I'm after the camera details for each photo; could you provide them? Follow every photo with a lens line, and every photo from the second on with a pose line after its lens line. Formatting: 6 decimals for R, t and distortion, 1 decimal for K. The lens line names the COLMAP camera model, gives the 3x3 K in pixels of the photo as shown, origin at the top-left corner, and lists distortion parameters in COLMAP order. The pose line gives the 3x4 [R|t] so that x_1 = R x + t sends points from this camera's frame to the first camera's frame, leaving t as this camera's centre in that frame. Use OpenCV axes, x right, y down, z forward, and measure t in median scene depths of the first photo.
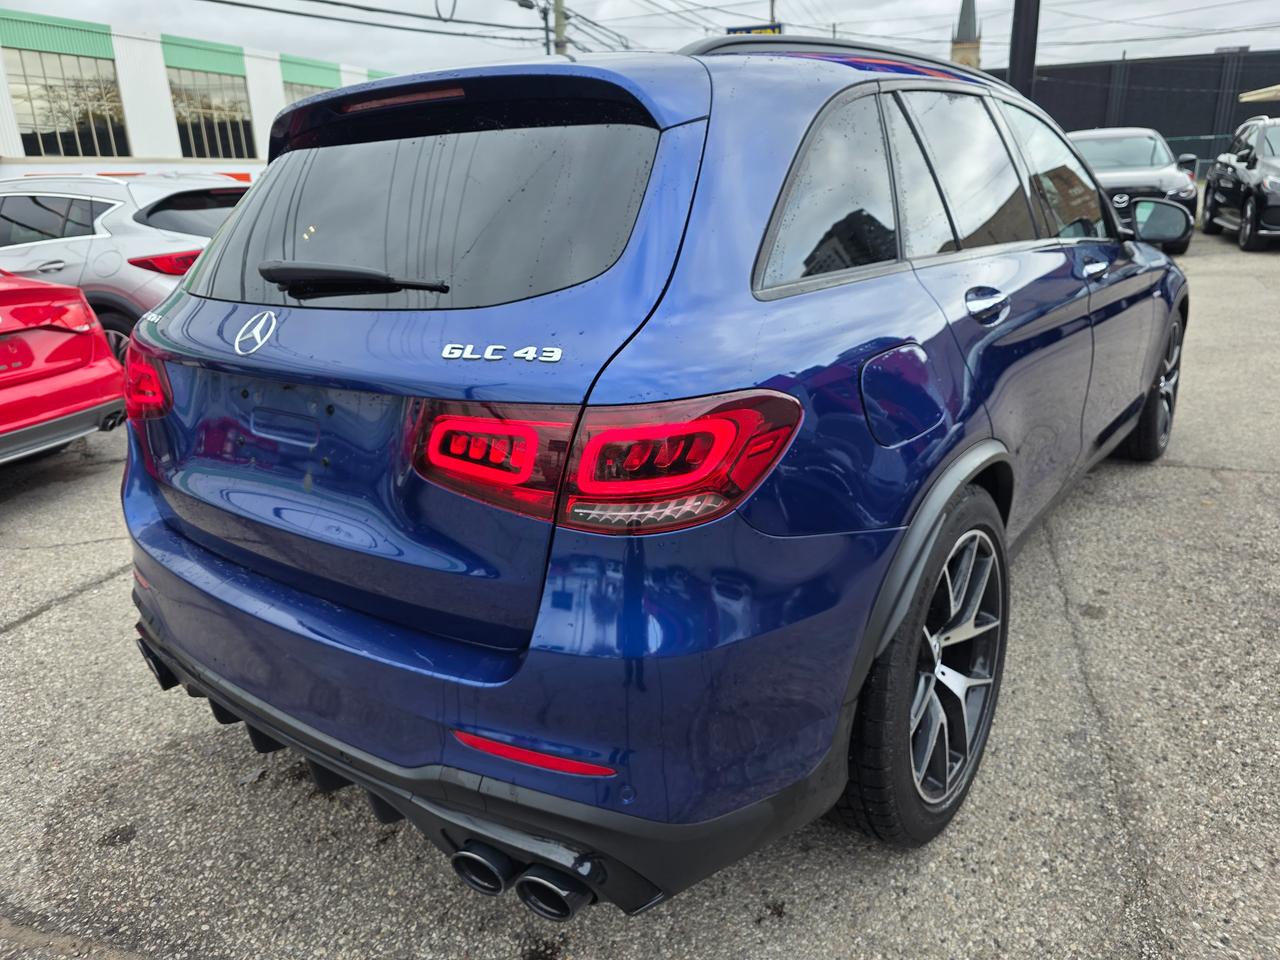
lens RADIAL K [[889.7, 0, 631.7], [0, 889.7, 470.5], [0, 0, 1]] dist [0.024841, -0.015831]
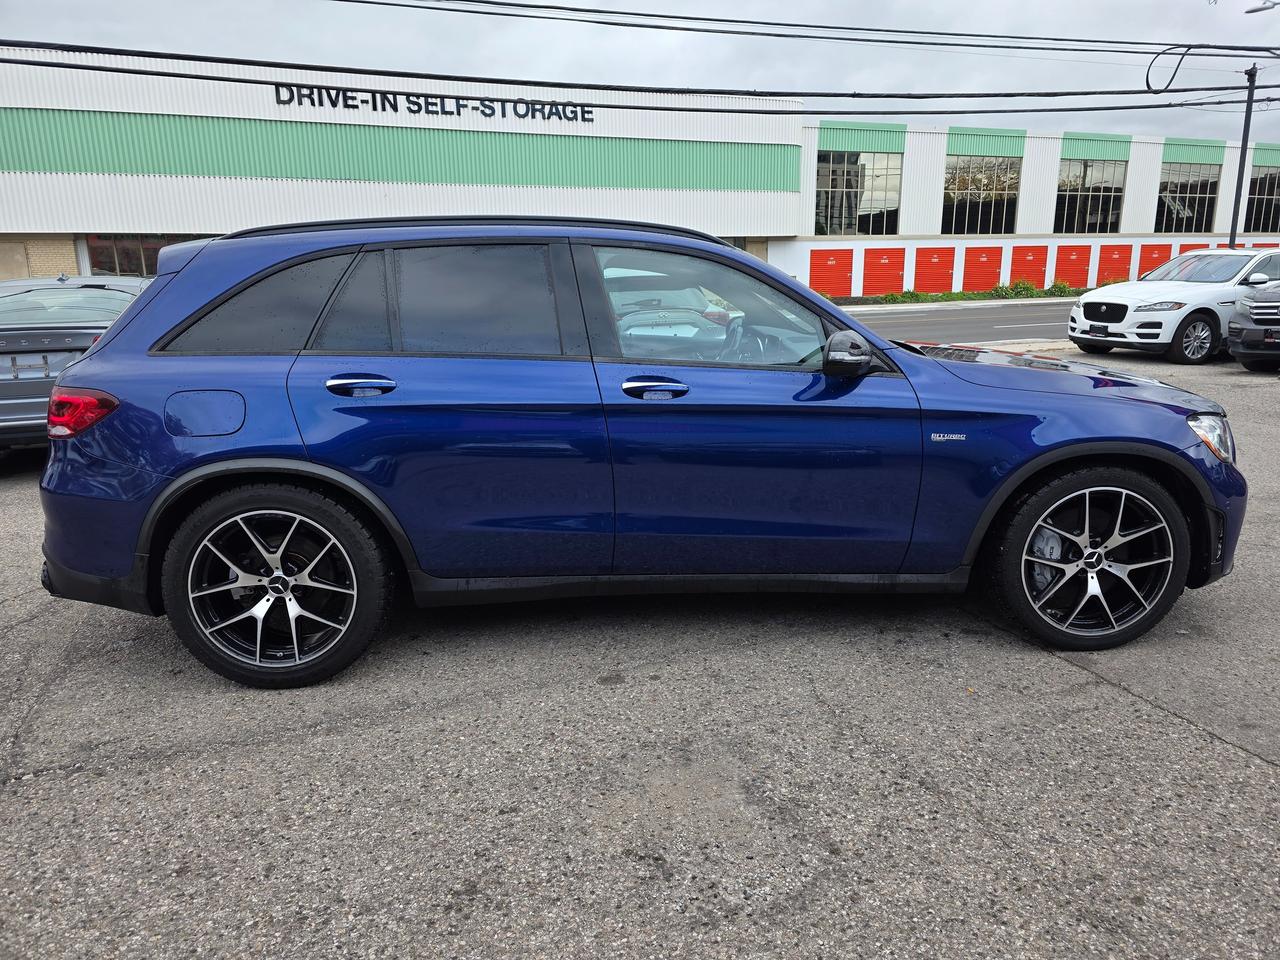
lens RADIAL K [[889.7, 0, 643.9], [0, 889.7, 490.4], [0, 0, 1]] dist [0.024841, -0.015831]
pose [[0.638345, 0.212969, -0.739703, 1.897814], [-0.248915, 0.966445, 0.063444, -0.224732], [0.728394, 0.143624, 0.669936, 0.348020]]
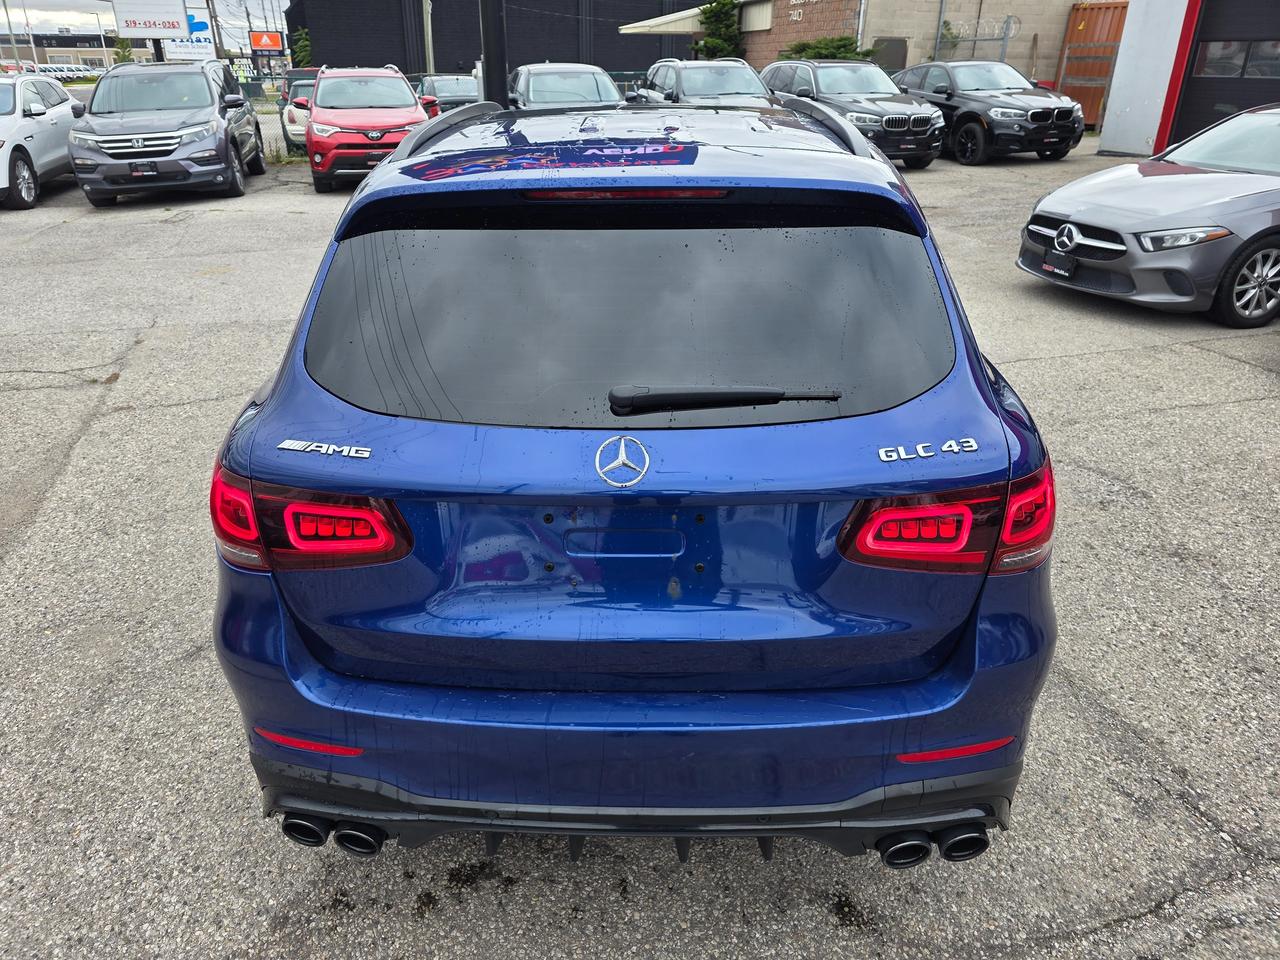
lens RADIAL K [[889.7, 0, 633.9], [0, 889.7, 481.4], [0, 0, 1]] dist [0.024841, -0.015831]
pose [[0.804630, -0.215925, 0.553125, -0.759971], [0.153461, 0.975510, 0.157574, -0.226058], [-0.573603, -0.041906, 0.818061, 0.154811]]
